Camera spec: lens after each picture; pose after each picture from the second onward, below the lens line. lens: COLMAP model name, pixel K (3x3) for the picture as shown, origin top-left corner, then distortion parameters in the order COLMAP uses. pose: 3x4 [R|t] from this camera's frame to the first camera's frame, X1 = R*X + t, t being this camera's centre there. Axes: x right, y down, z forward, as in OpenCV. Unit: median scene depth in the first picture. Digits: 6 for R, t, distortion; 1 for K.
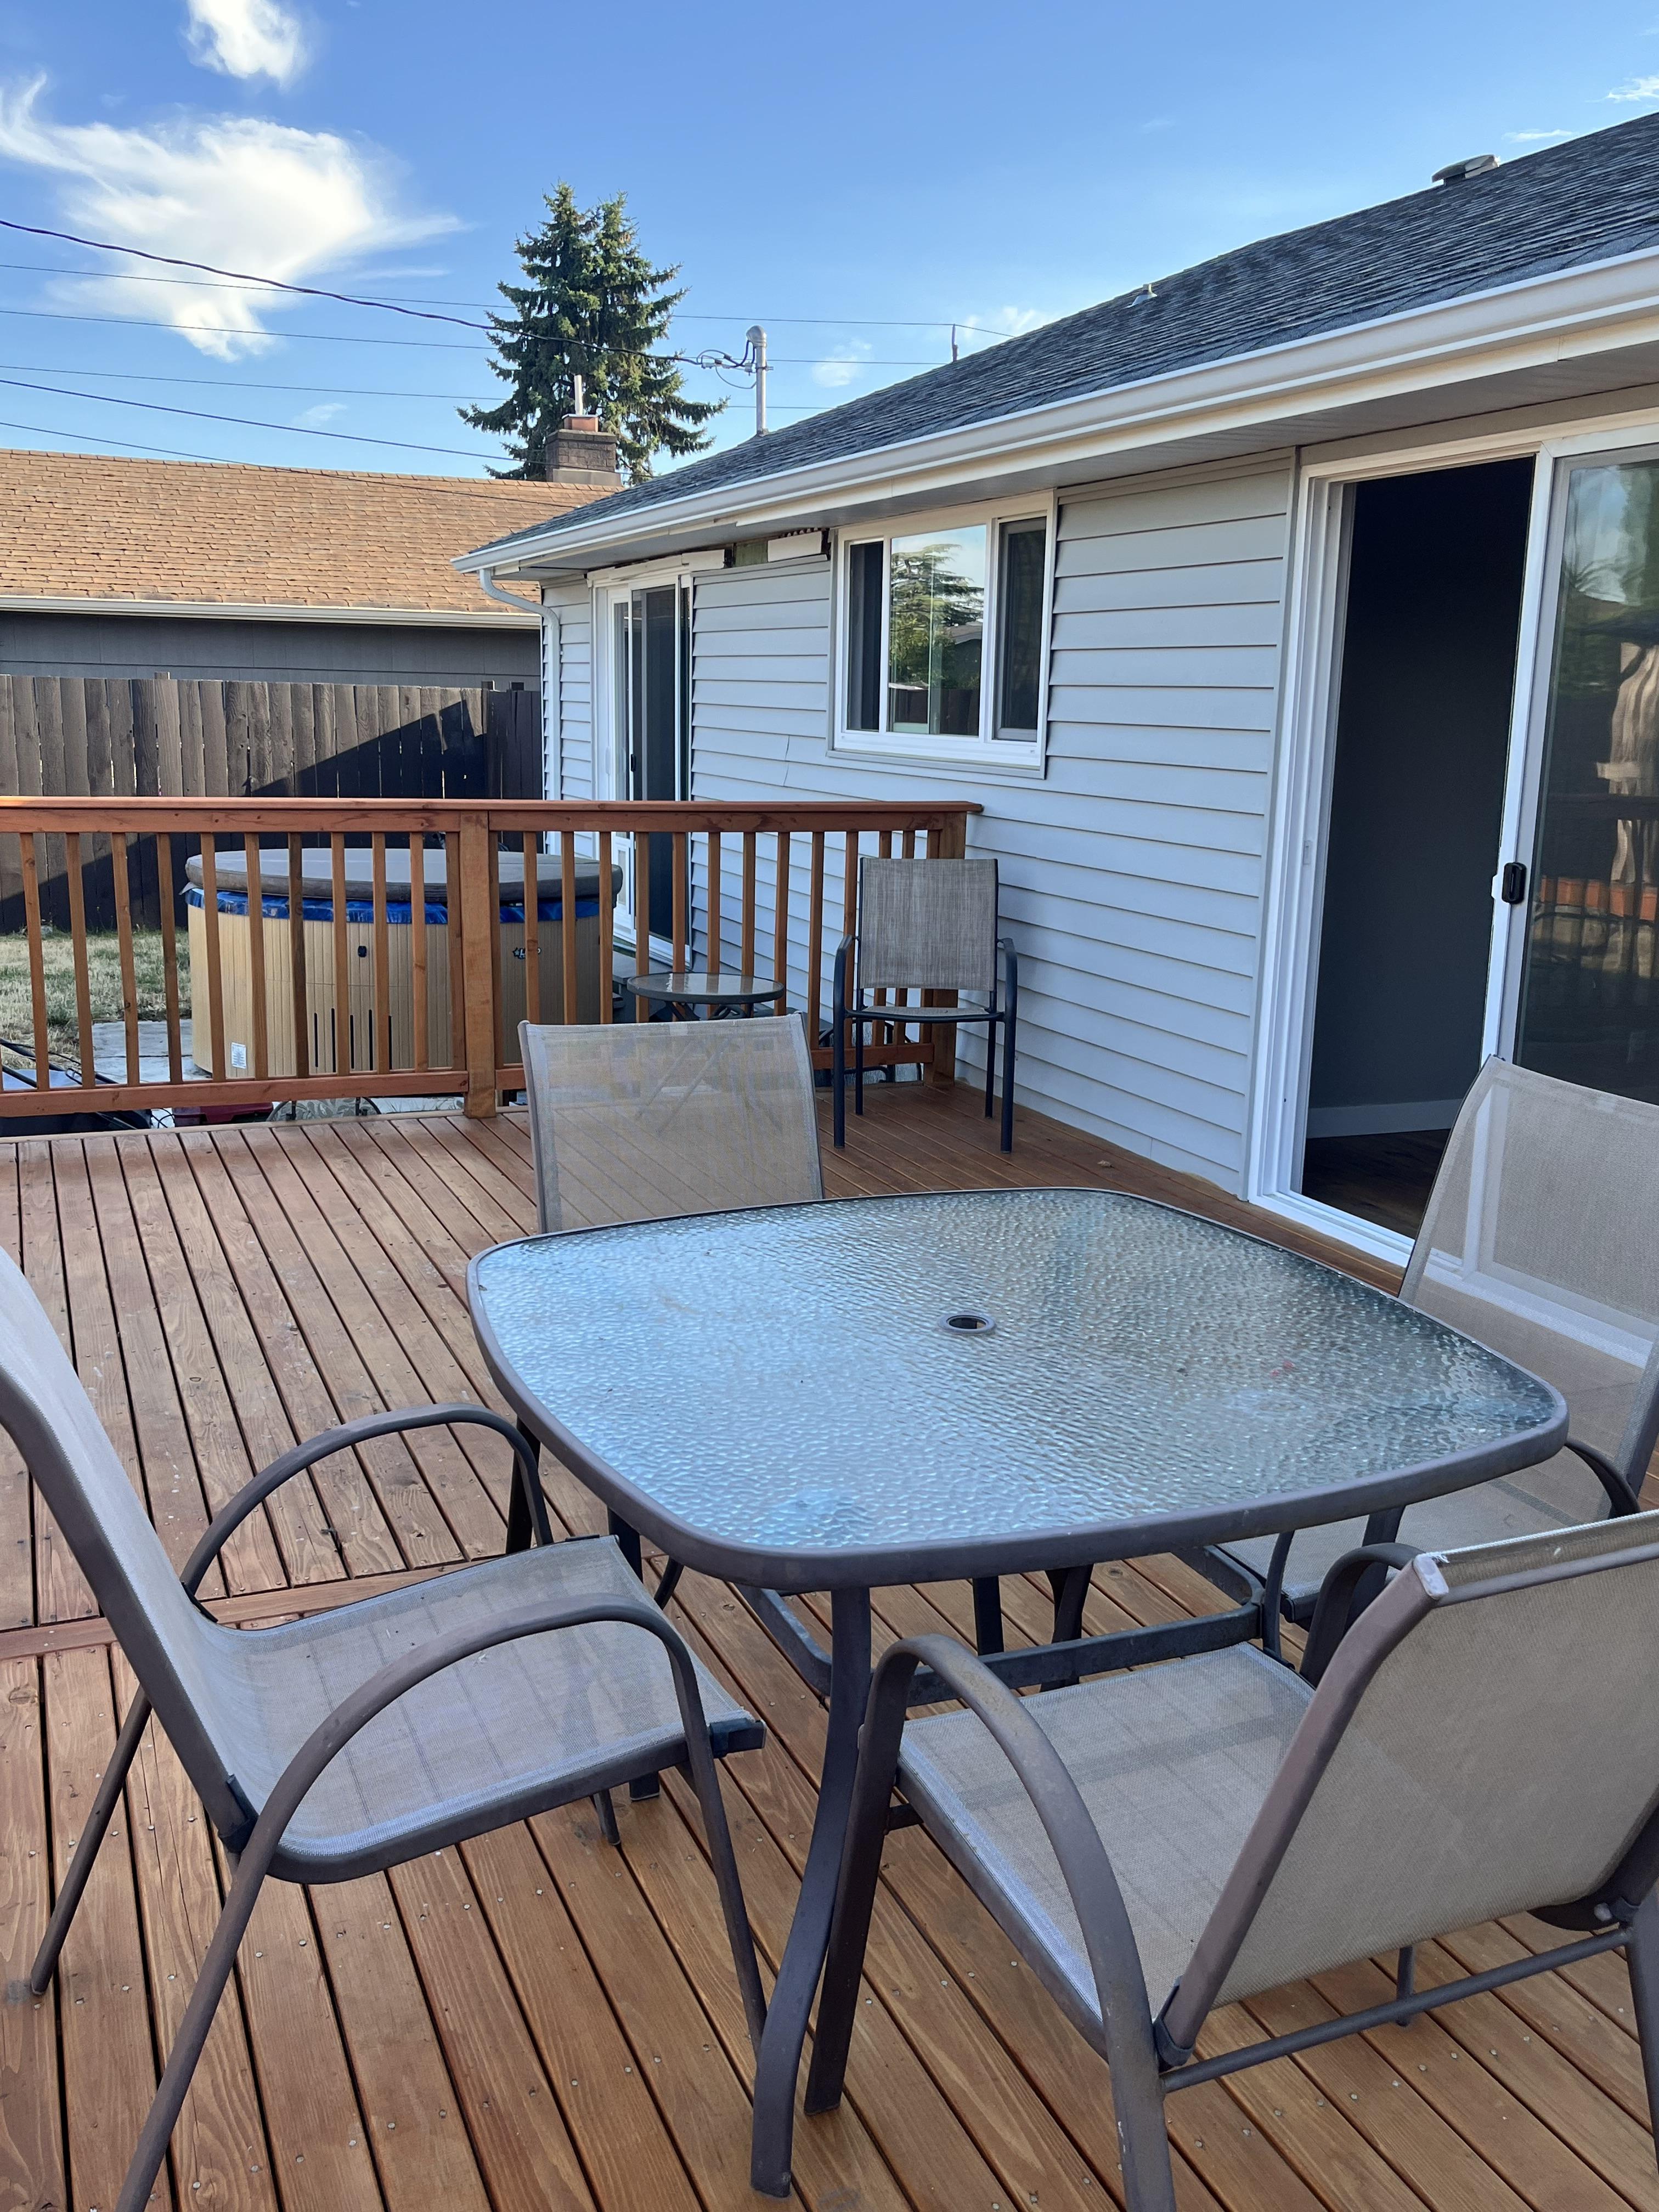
lens RADIAL K [[1903.1, 0, 829.5], [0, 1903.1, 1106.0], [0, 0, 1]] dist [0.071886, -0.120795]
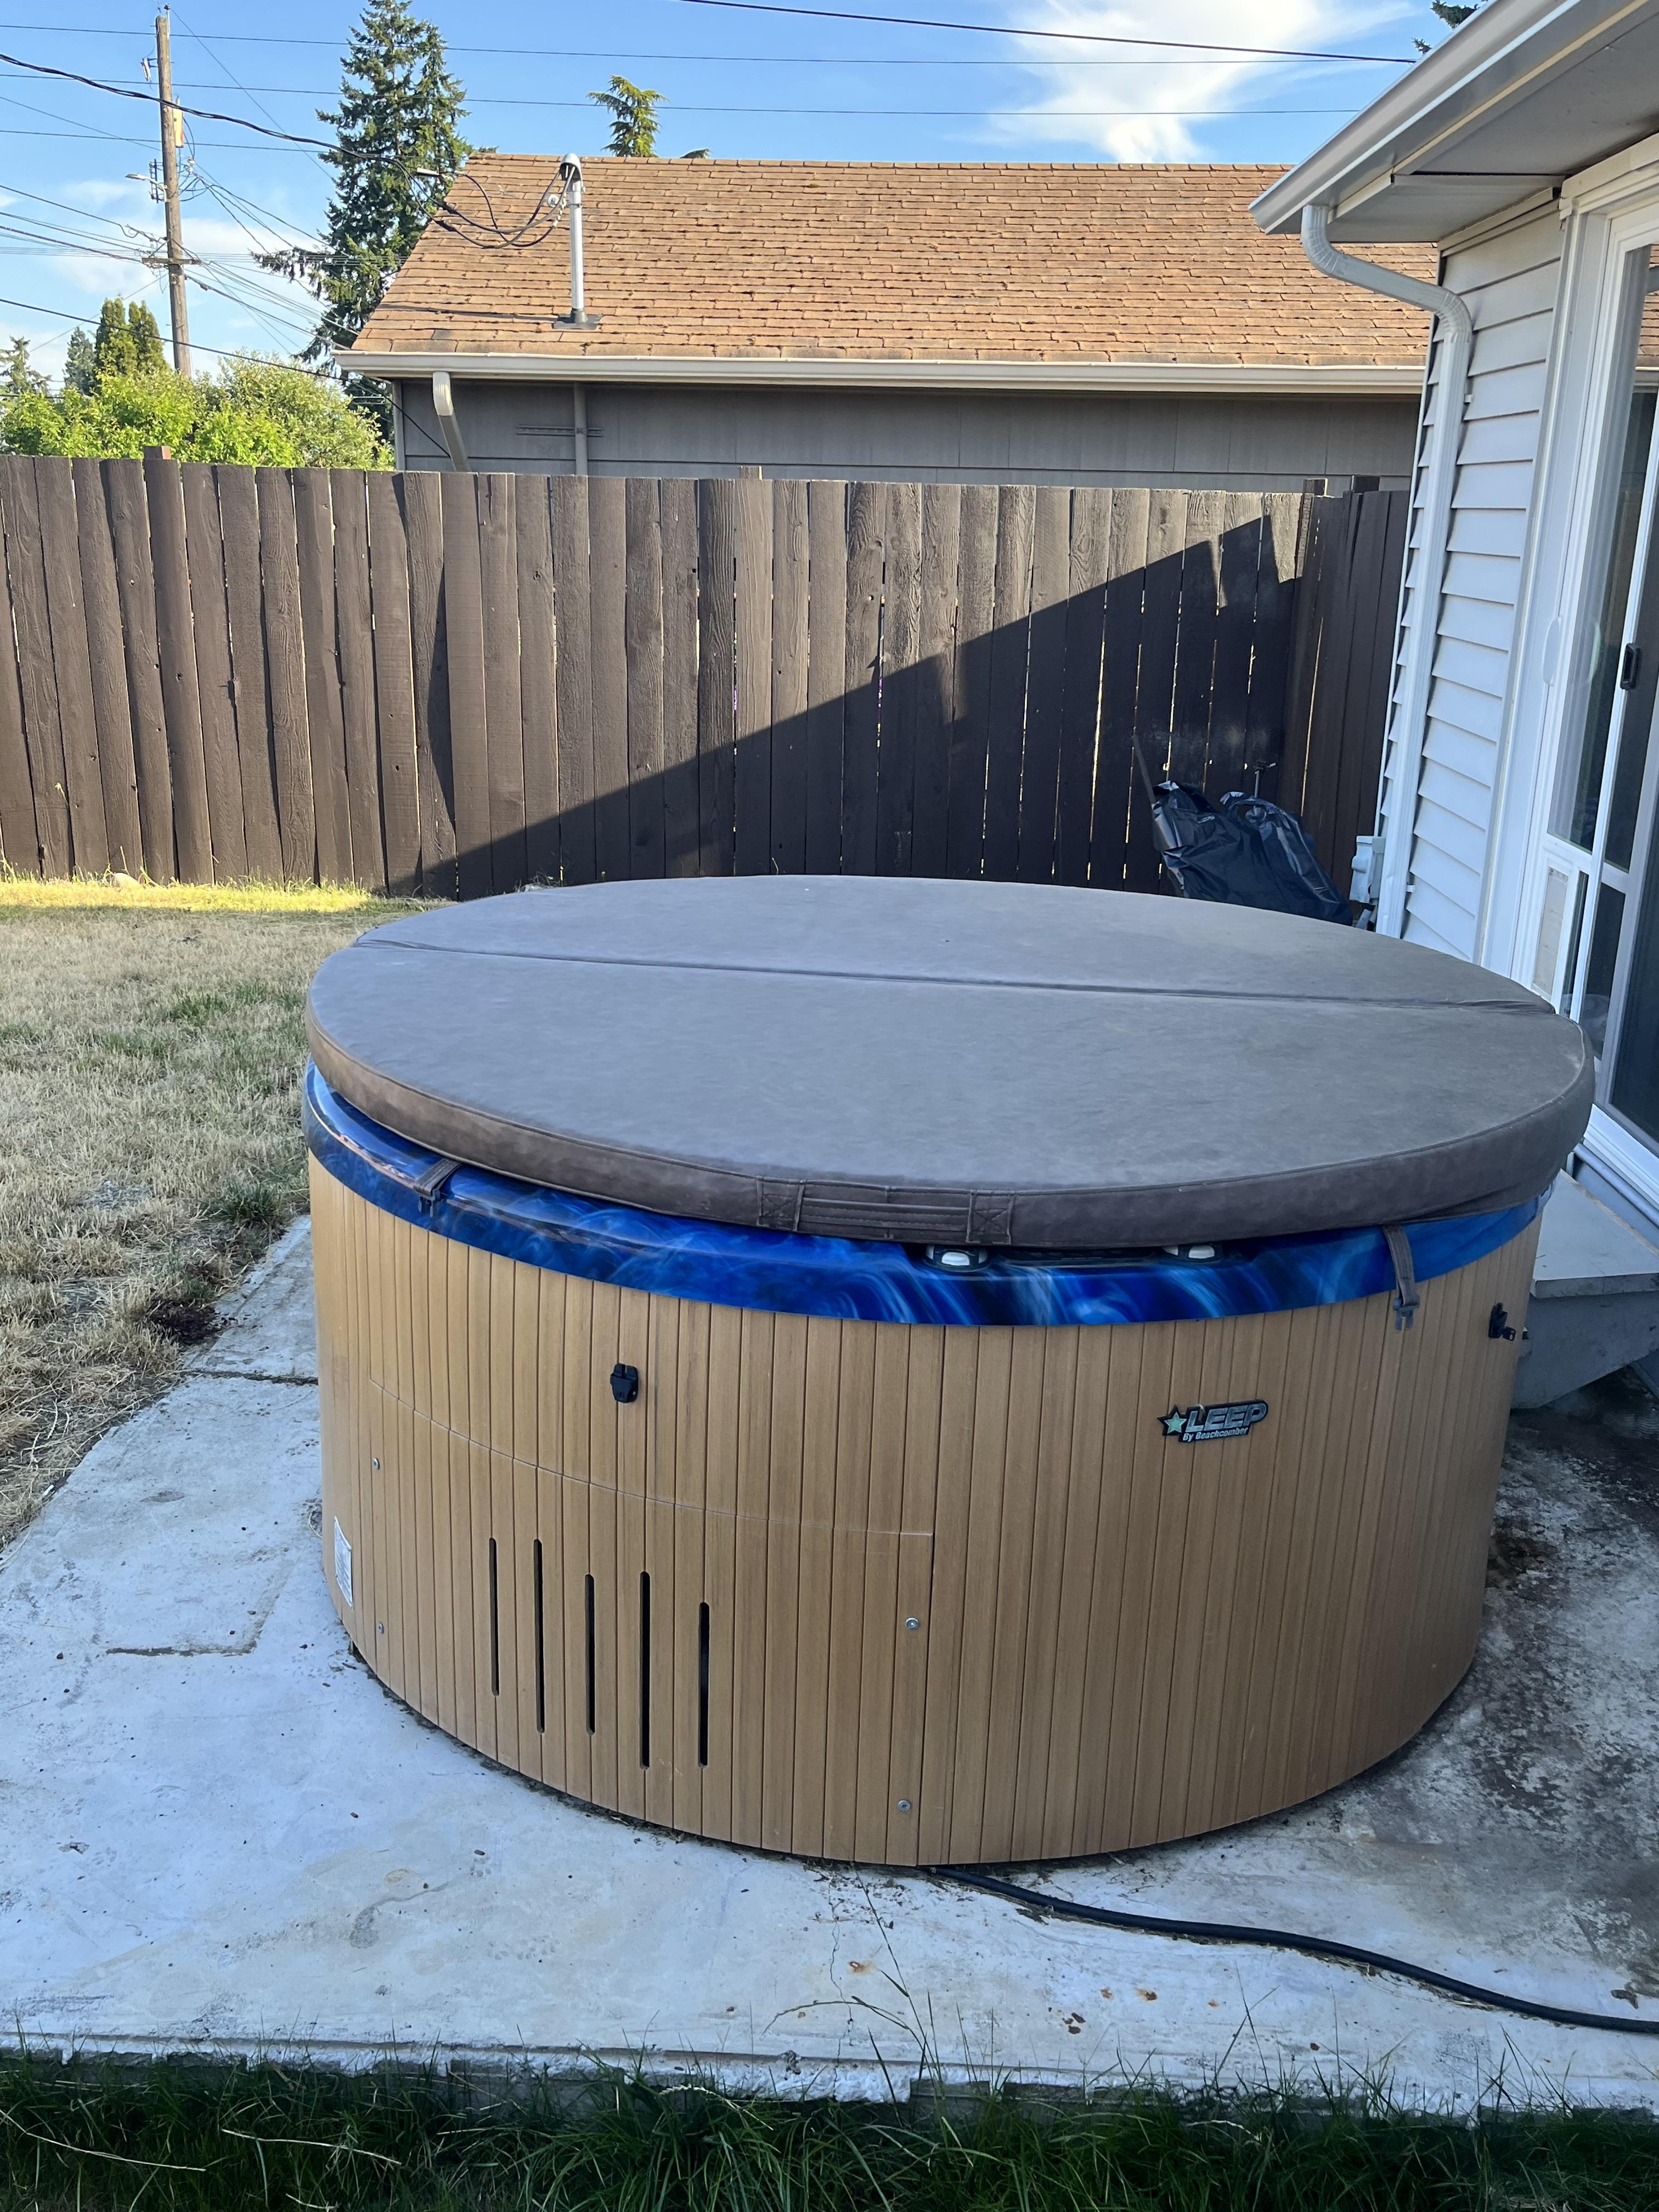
lens RADIAL K [[1903.1, 0, 829.5], [0, 1903.1, 1106.0], [0, 0, 1]] dist [0.071886, -0.120795]
pose [[0.906820, 0.127727, -0.401700, -0.064347], [-0.094734, 0.990361, 0.101043, -0.091064], [0.410734, -0.053573, 0.910180, 0.452553]]
